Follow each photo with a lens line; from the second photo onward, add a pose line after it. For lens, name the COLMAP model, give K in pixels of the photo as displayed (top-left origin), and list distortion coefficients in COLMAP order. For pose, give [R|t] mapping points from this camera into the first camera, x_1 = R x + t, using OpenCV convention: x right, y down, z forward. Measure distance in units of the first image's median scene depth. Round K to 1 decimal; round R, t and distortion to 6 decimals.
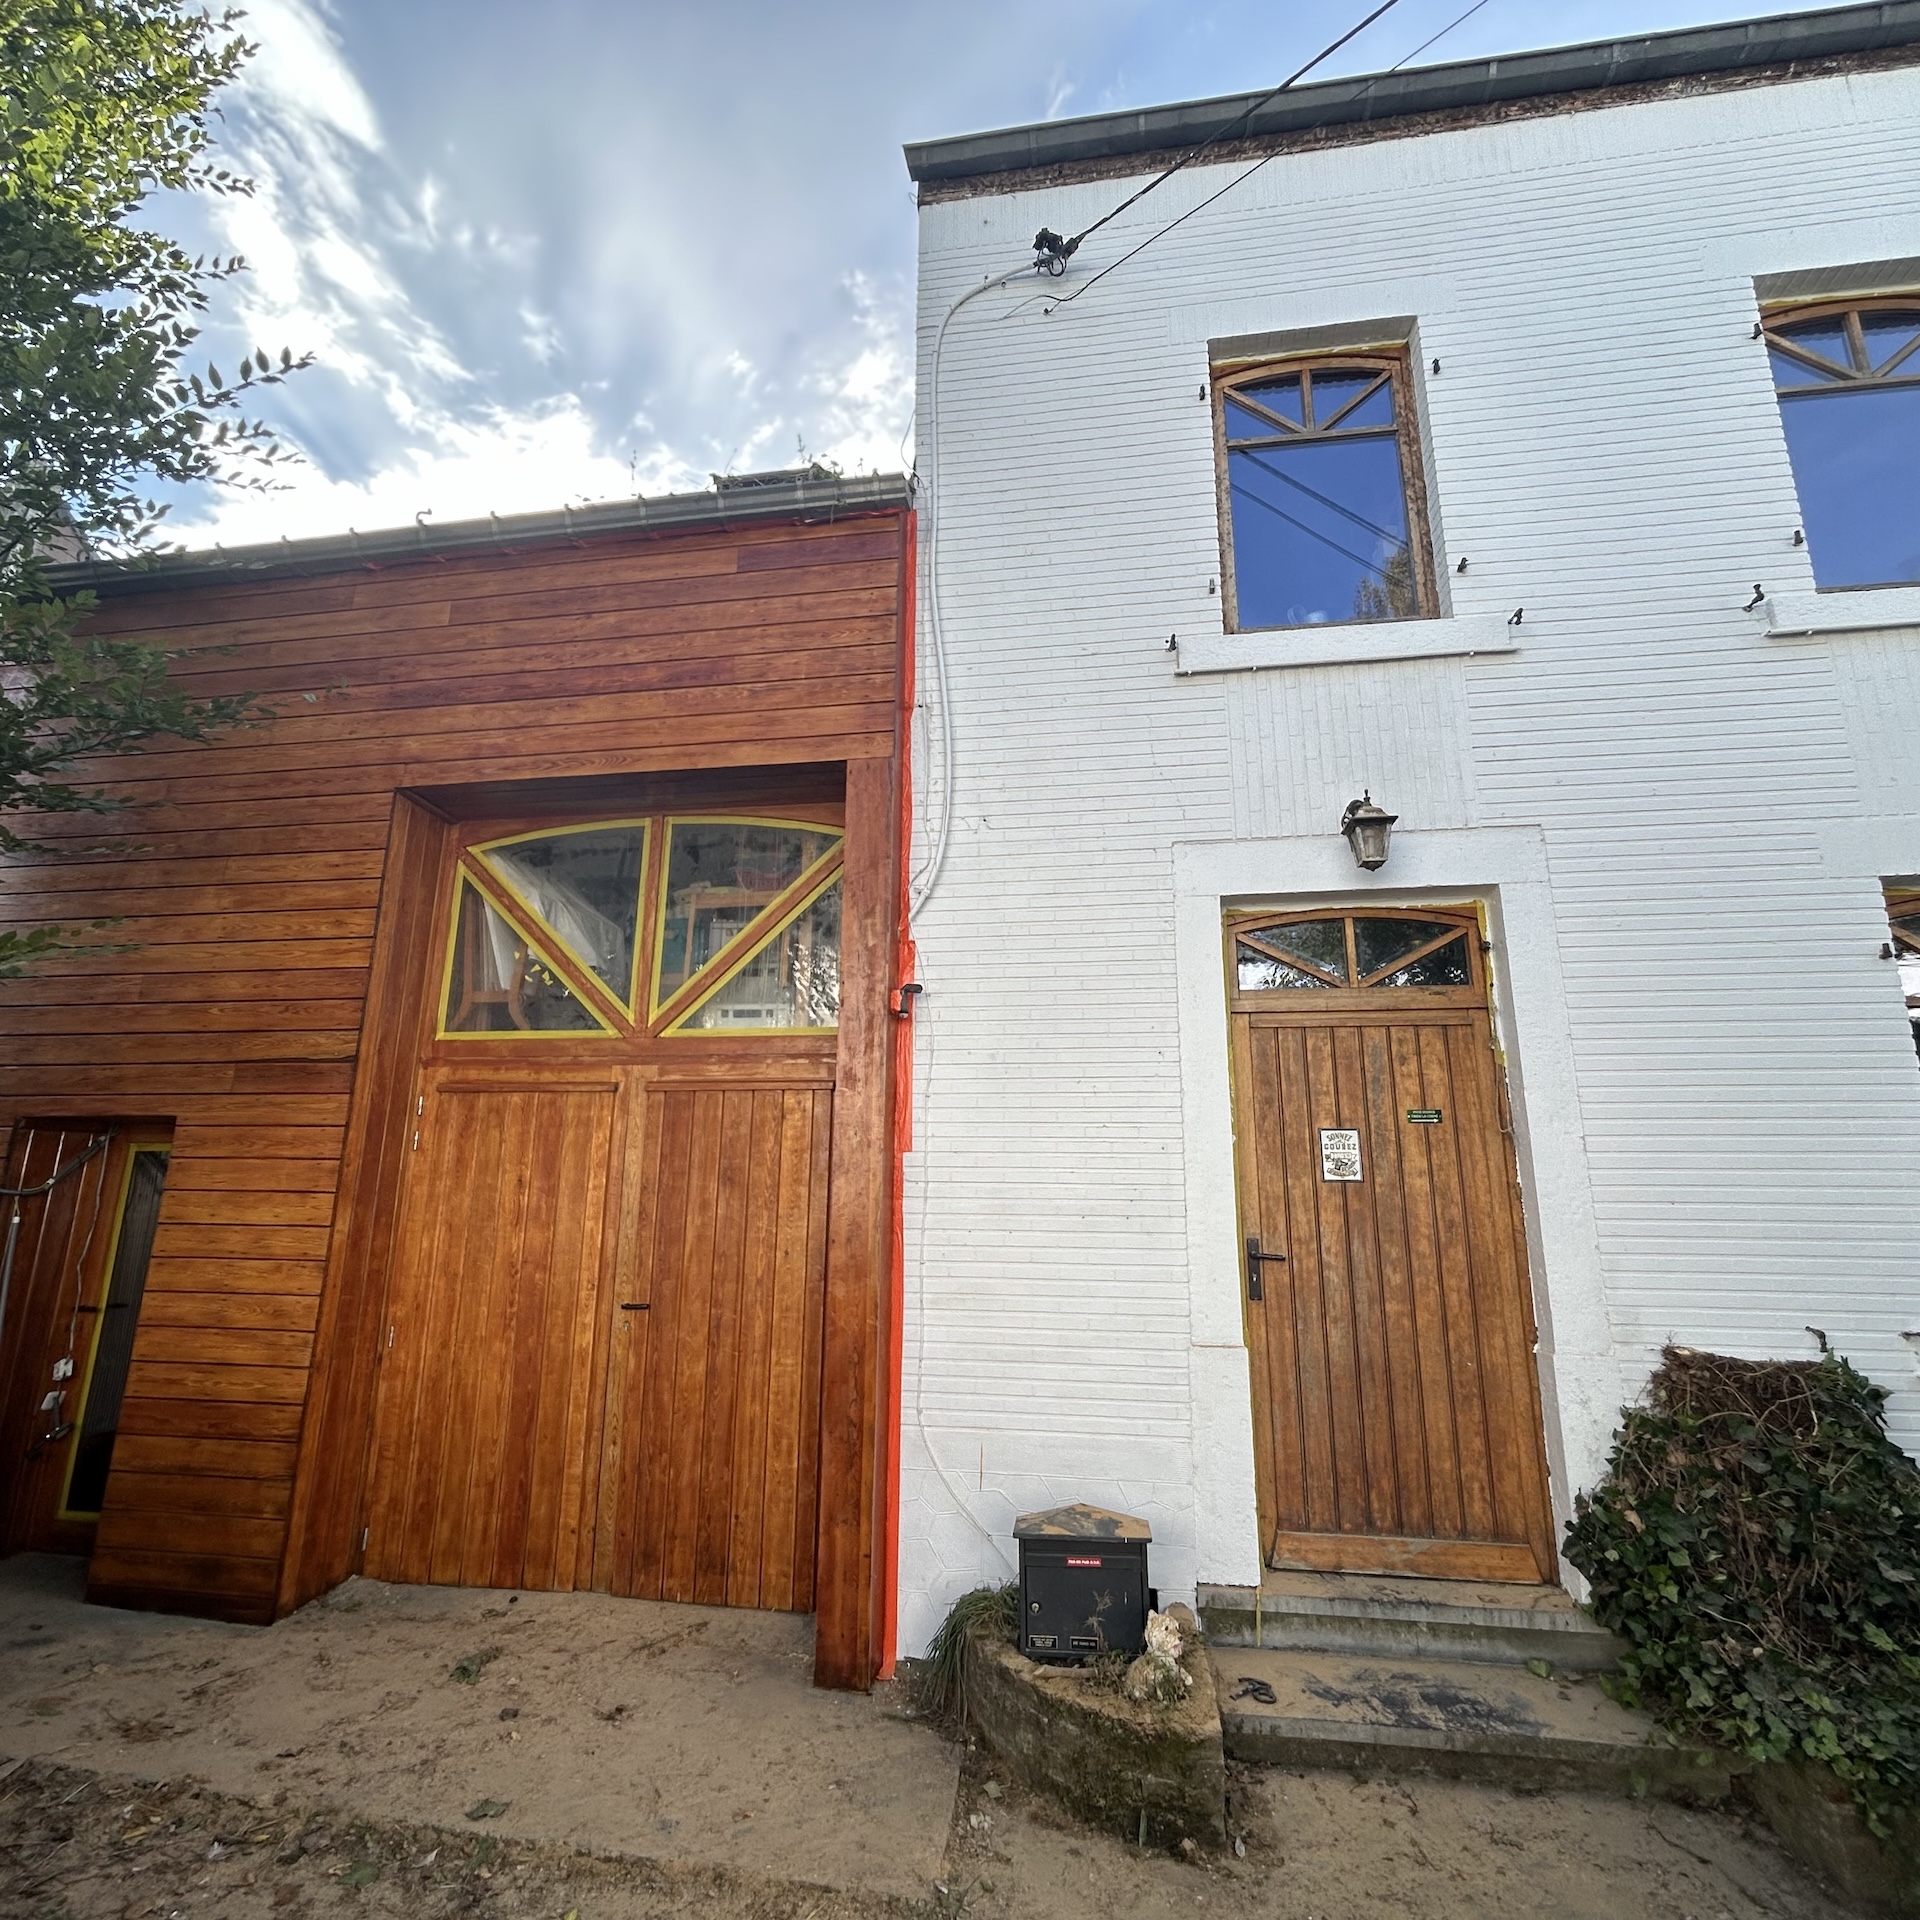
lens RADIAL K [[1055.0, 0, 952.2], [0, 1055.0, 948.0], [0, 0, 1]] dist [-0.000508, 0.000721]
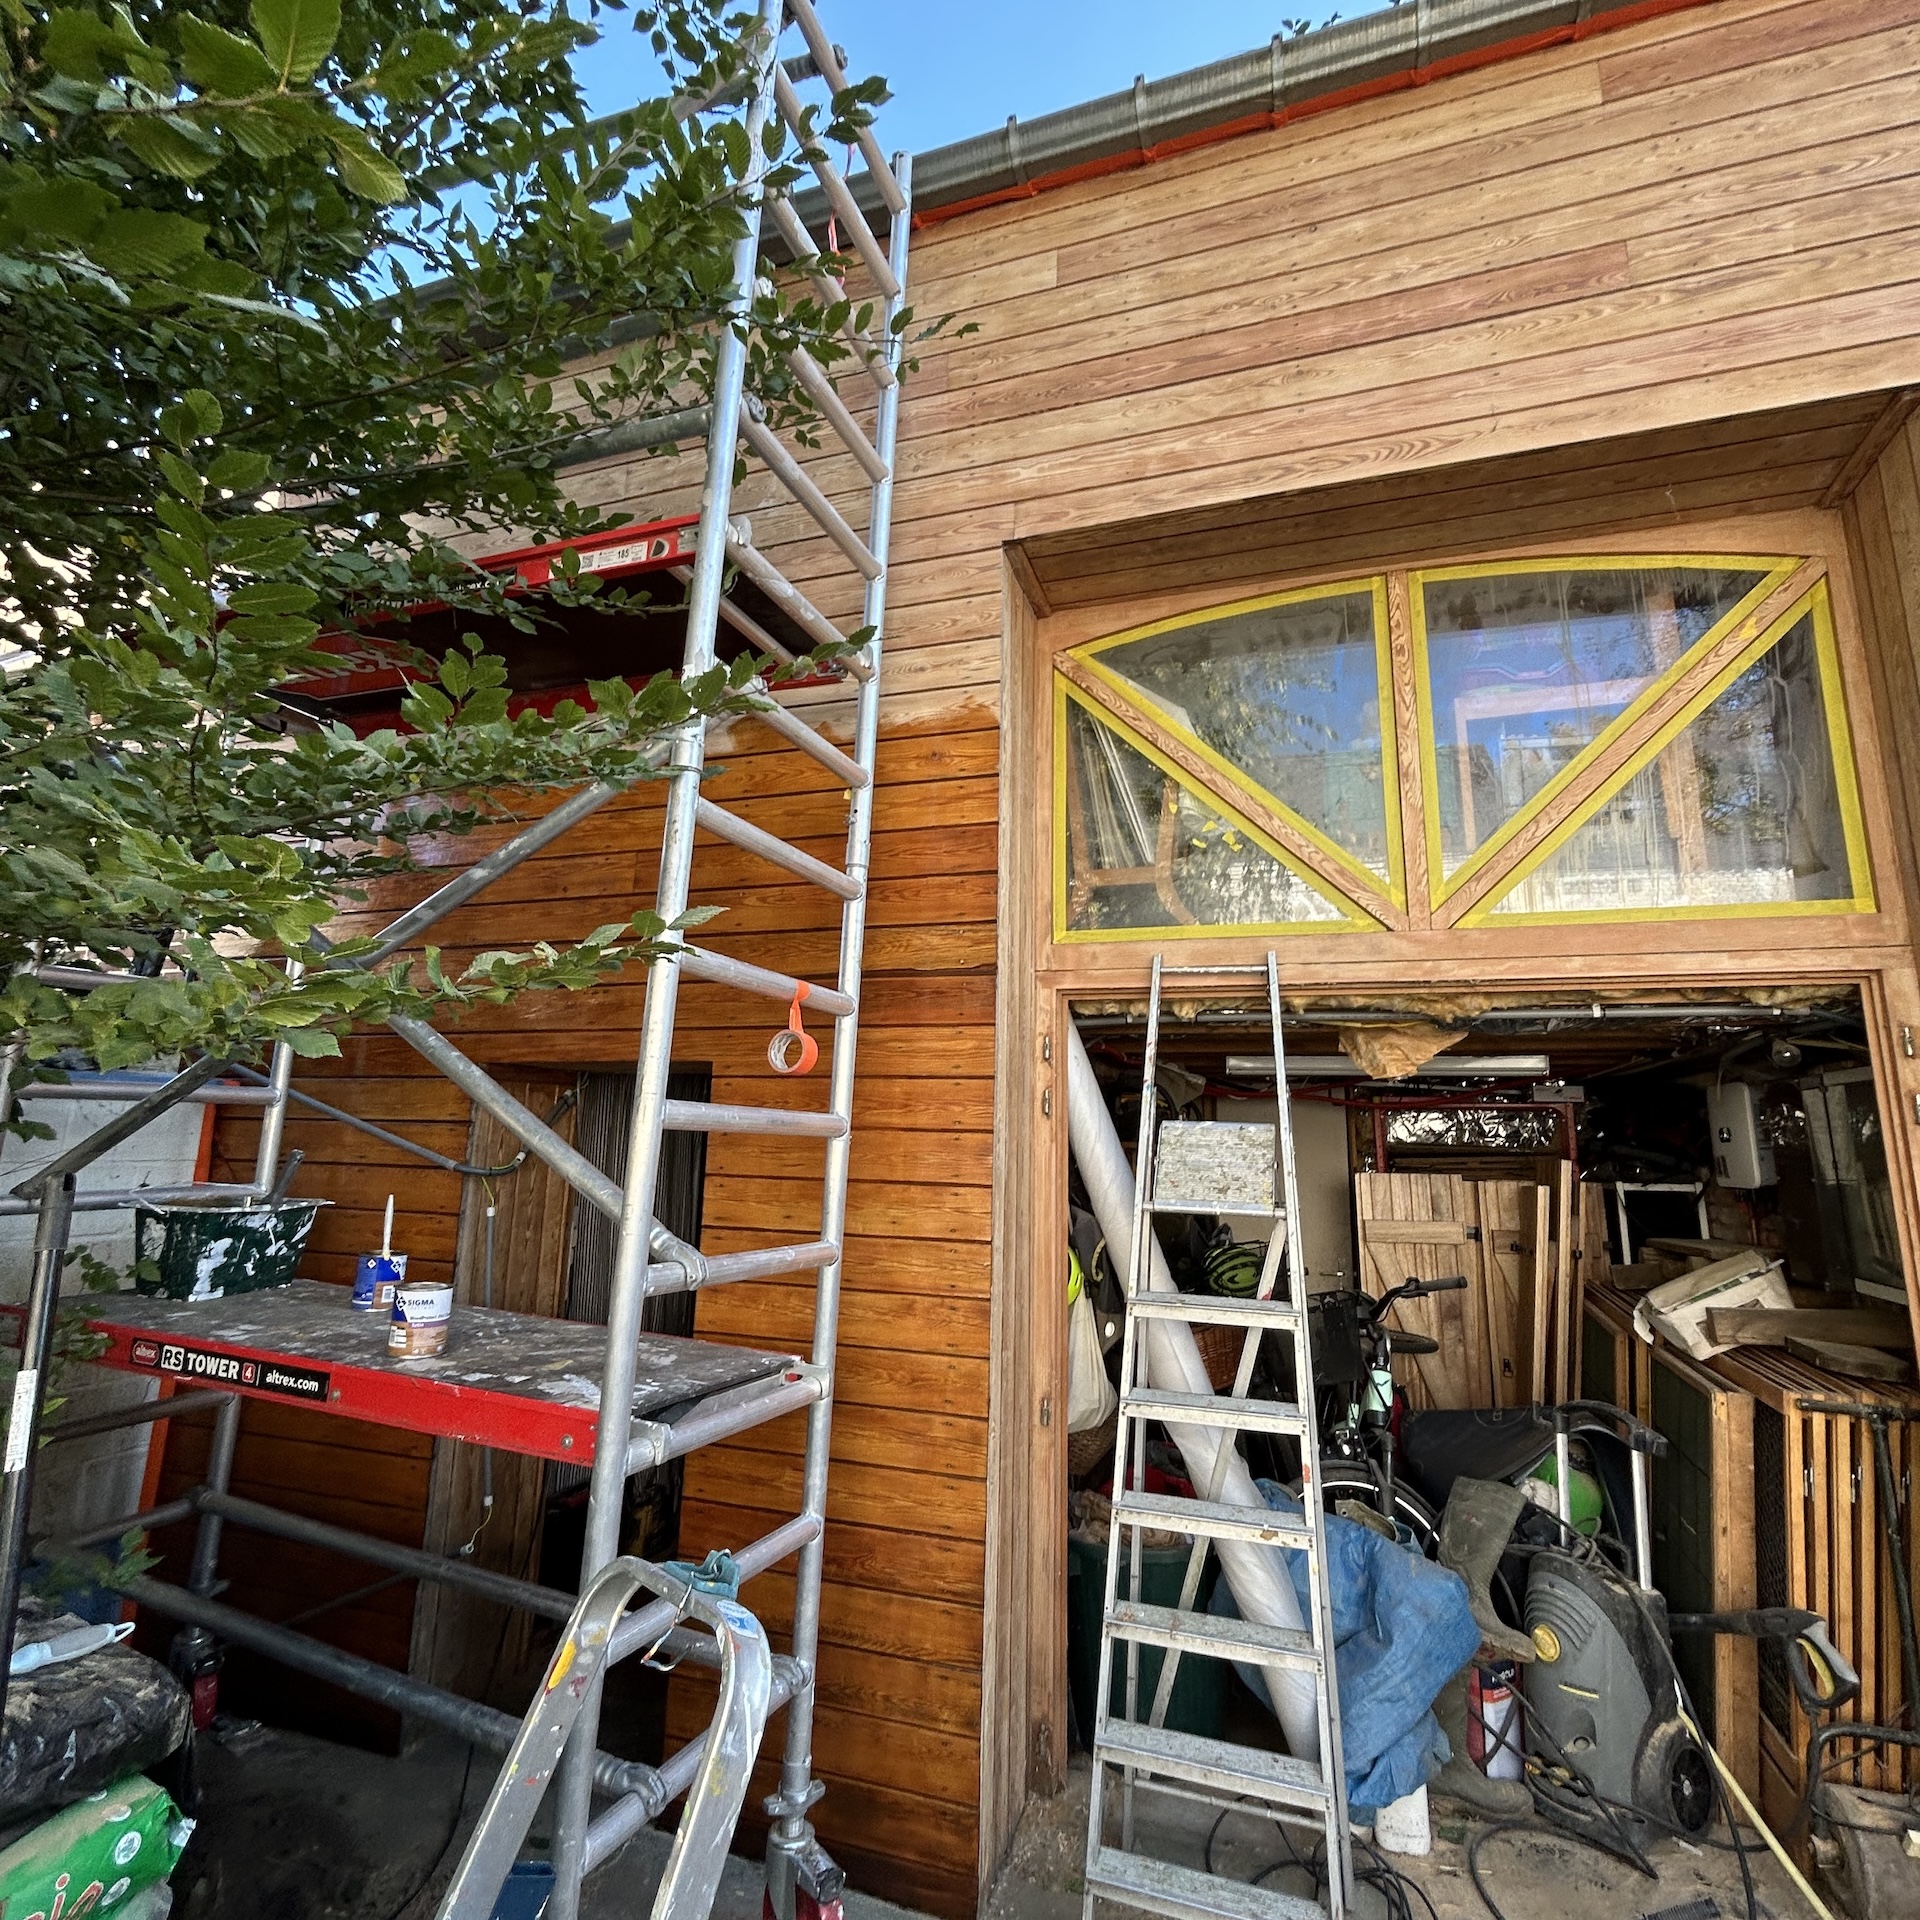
lens RADIAL K [[1055.0, 0, 941.1], [0, 1055.0, 941.9], [0, 0, 1]] dist [-0.000508, 0.000721]
pose [[0.987565, -0.021127, -0.155788, -0.474294], [0.026258, 0.999176, 0.030956, 0.067134], [0.155005, -0.034662, 0.987305, 0.365536]]
